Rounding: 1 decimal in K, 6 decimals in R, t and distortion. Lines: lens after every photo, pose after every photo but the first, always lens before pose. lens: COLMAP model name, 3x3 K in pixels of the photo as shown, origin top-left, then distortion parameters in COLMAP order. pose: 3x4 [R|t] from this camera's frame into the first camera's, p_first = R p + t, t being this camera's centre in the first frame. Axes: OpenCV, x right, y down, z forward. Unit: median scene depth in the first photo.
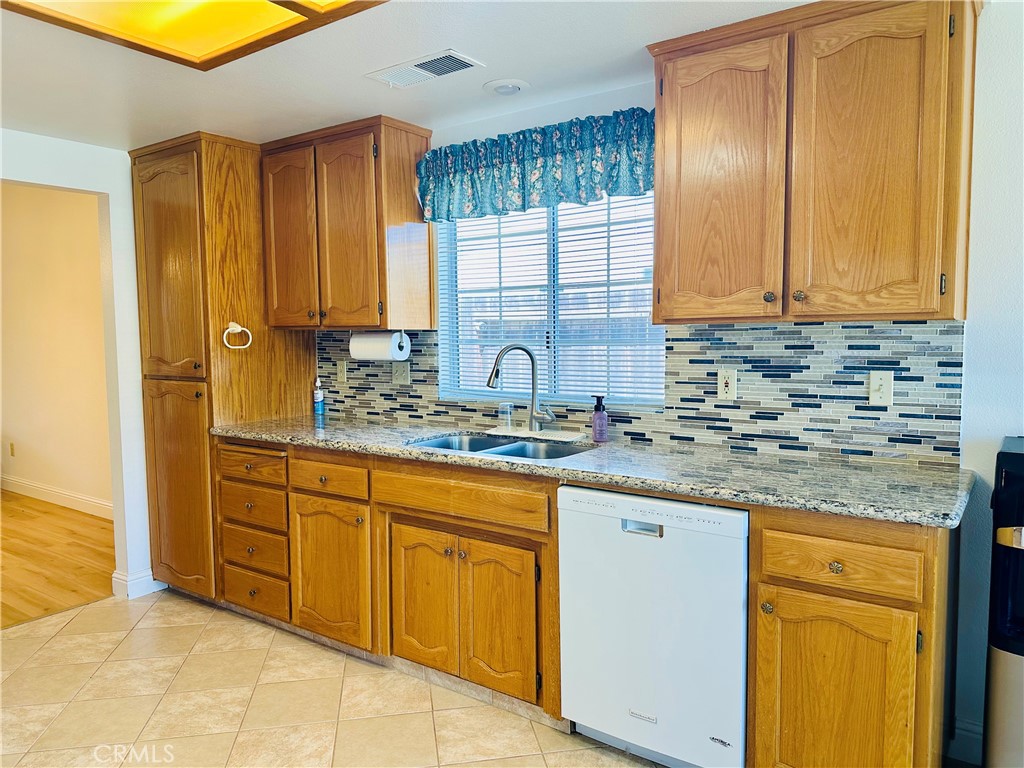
lens RADIAL K [[724.0, 0, 525.2], [0, 724.0, 387.8], [0, 0, 1]] dist [-0.004694, -0.004885]
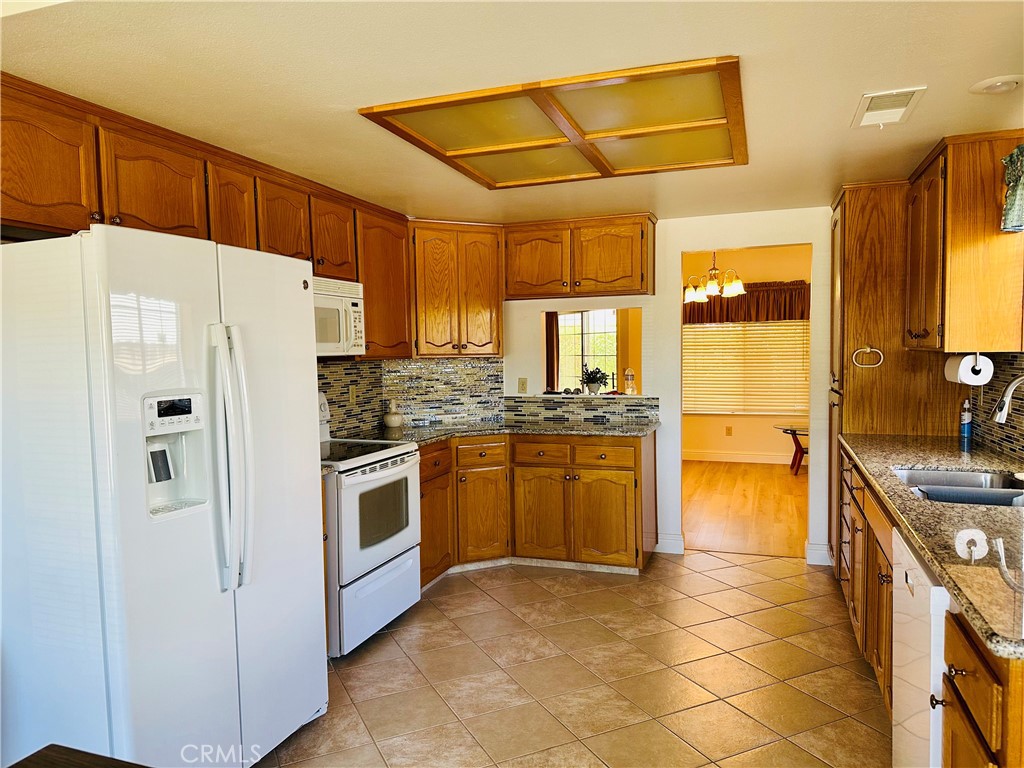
lens RADIAL K [[716.9, 0, 517.0], [0, 716.9, 384.9], [0, 0, 1]] dist [0.134358, -0.162565]
pose [[0.275659, 0.049011, -0.960005, 0.549954], [-0.058506, 0.997703, 0.034136, -0.034391], [0.959473, 0.046756, 0.277893, 0.156511]]
